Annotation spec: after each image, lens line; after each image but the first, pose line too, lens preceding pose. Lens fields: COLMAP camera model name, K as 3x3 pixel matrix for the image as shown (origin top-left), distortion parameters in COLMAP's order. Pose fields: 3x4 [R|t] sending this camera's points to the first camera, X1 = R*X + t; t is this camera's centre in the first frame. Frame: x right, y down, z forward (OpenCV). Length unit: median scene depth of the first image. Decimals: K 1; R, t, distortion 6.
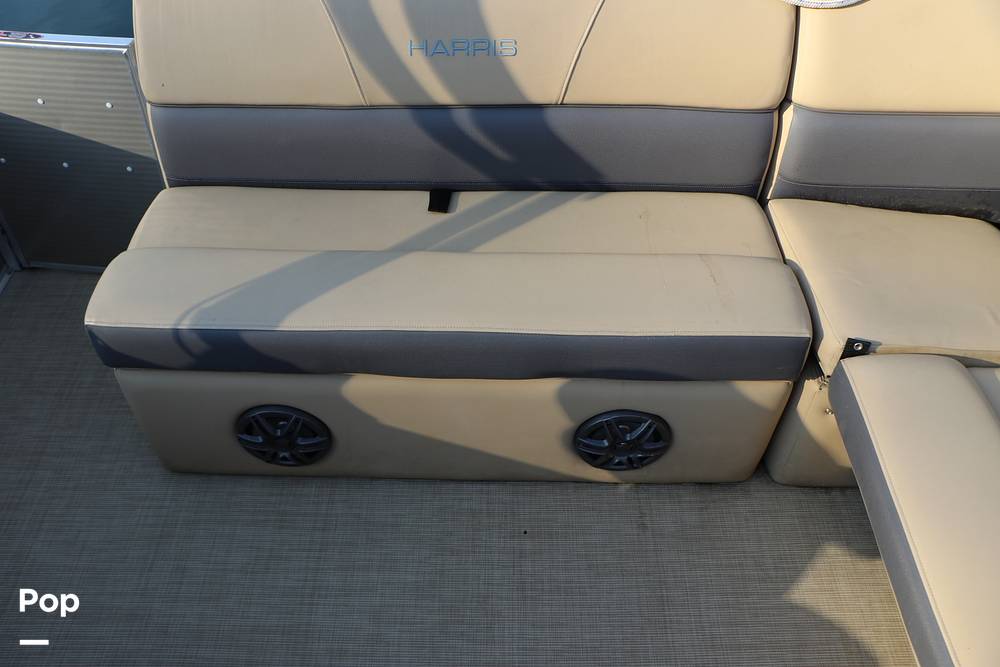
lens RADIAL K [[830.9, 0, 500.0], [0, 830.9, 333.5], [0, 0, 1]] dist [-0.140054, 0.132026]
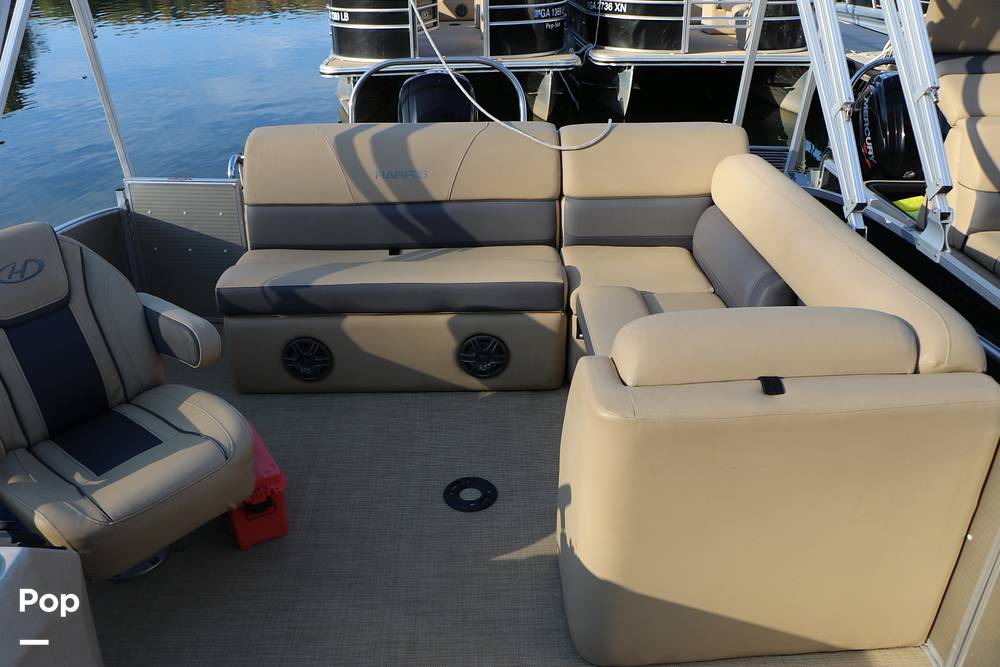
lens RADIAL K [[830.9, 0, 500.0], [0, 830.9, 333.5], [0, 0, 1]] dist [-0.140054, 0.132026]
pose [[0.999373, -0.027896, 0.021784, 0.145364], [0.033345, 0.948422, -0.315251, 0.687877], [-0.011866, 0.315780, 0.948758, -0.849457]]
